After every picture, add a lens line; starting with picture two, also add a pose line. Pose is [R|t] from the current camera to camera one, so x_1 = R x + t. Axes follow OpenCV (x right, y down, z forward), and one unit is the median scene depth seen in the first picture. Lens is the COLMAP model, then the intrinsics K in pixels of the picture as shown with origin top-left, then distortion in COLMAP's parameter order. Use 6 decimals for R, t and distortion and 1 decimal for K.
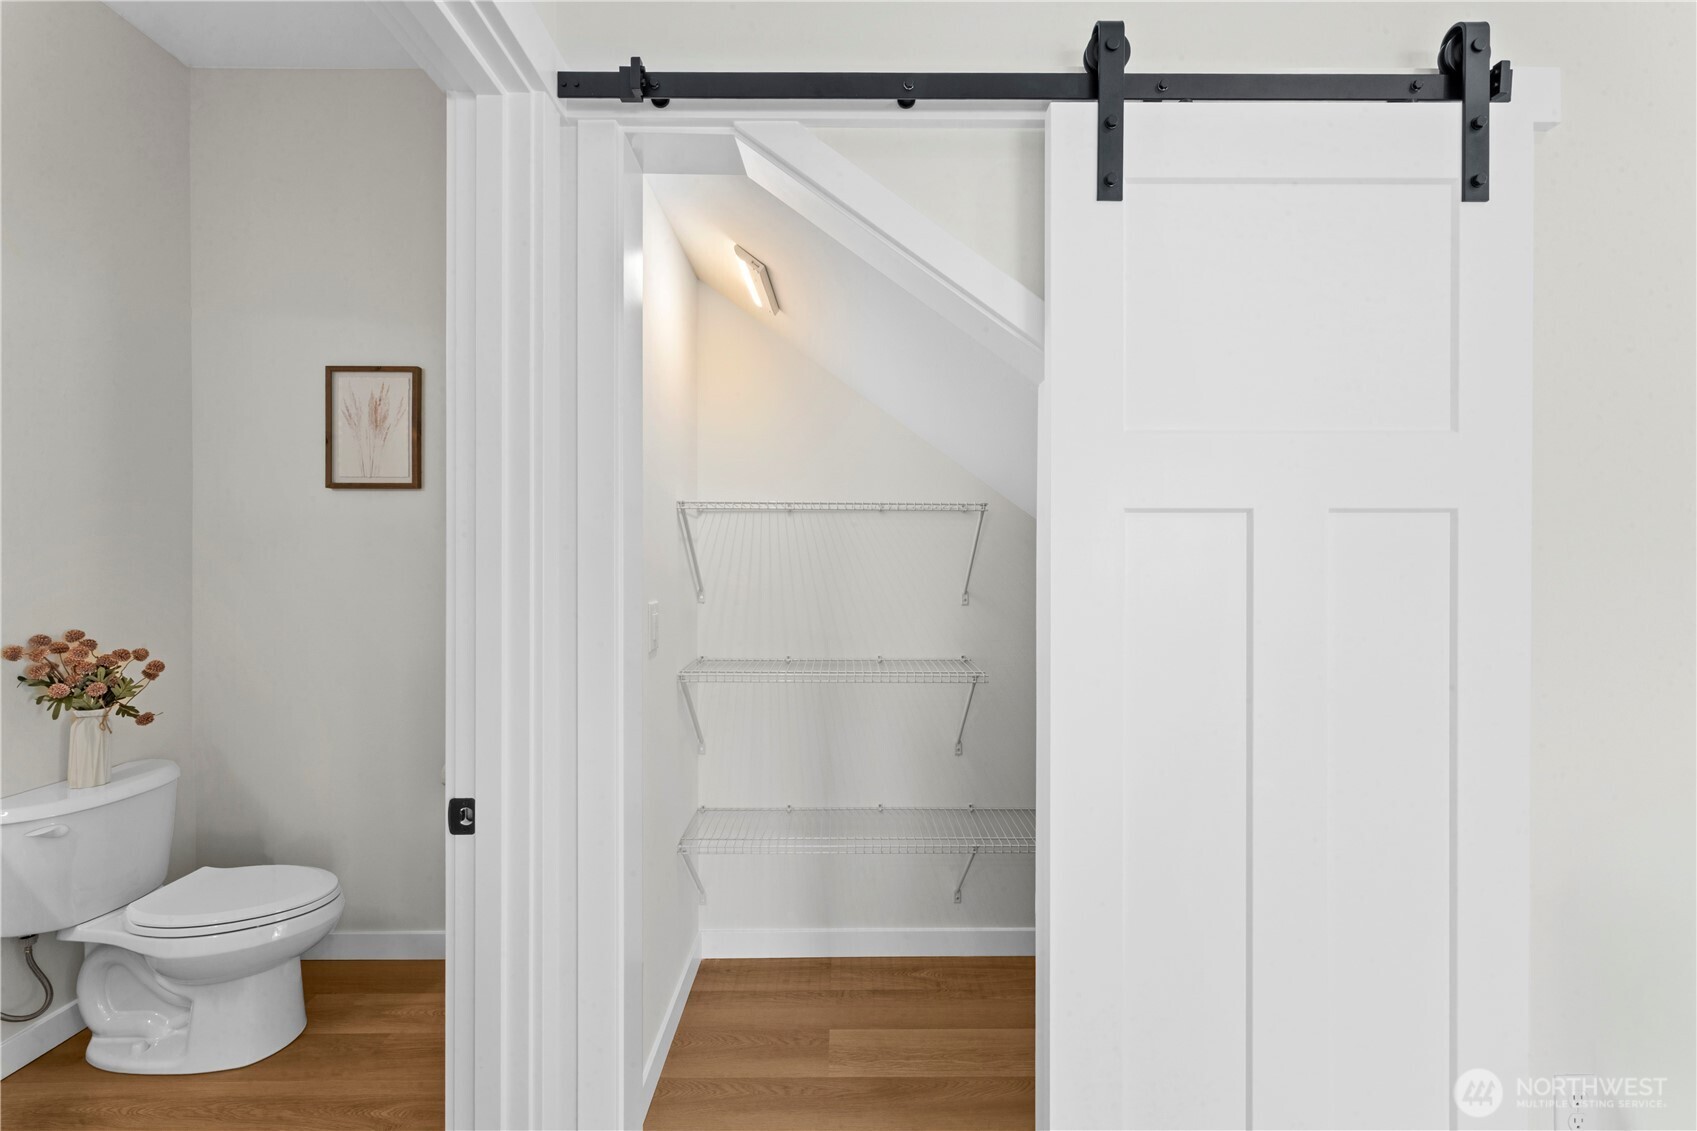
lens RADIAL K [[691.7, 0, 848.7], [0, 691.7, 564.3], [0, 0, 1]] dist [0.001841, -0.000766]
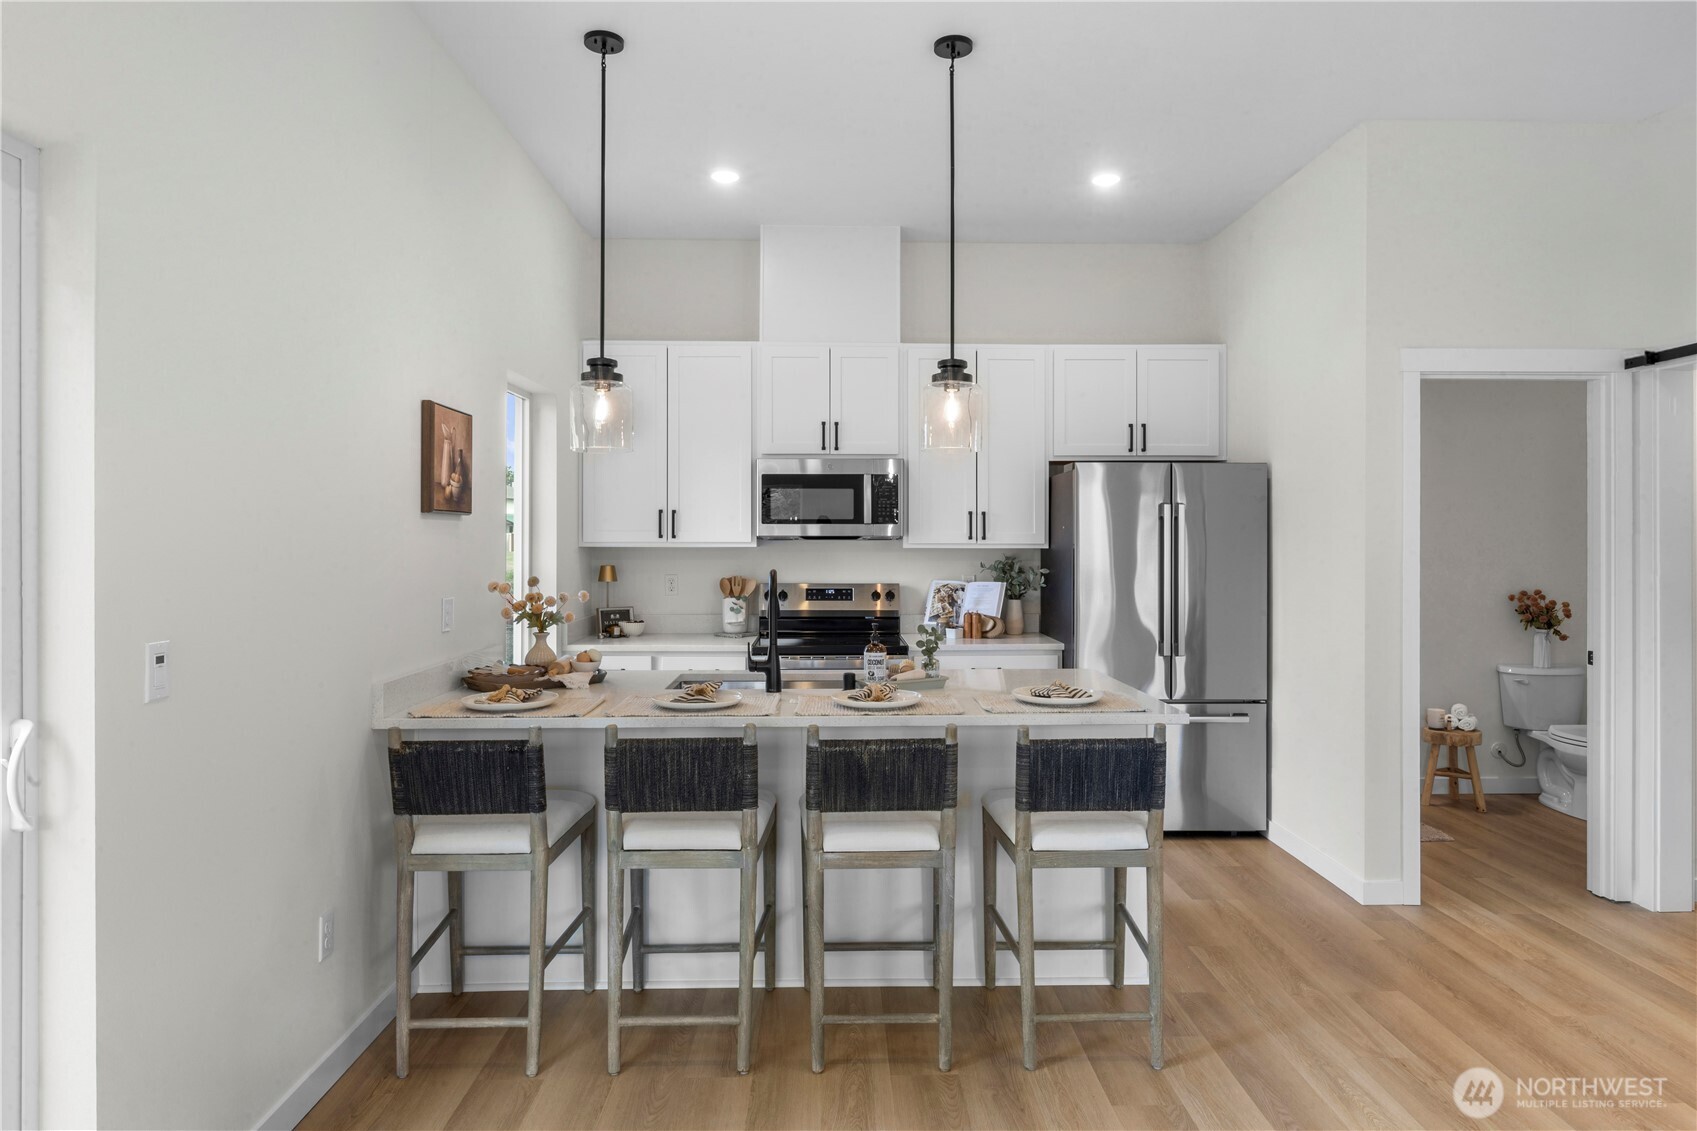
lens RADIAL K [[1018.1, 0, 852.5], [0, 1018.1, 535.0], [0, 0, 1]] dist [-0.009937, -0.001565]
pose [[0.008997, -0.007636, -0.999930, 1.855805], [-0.003946, 0.999963, -0.007671, -0.033370], [0.999952, 0.004015, 0.008967, -1.042479]]
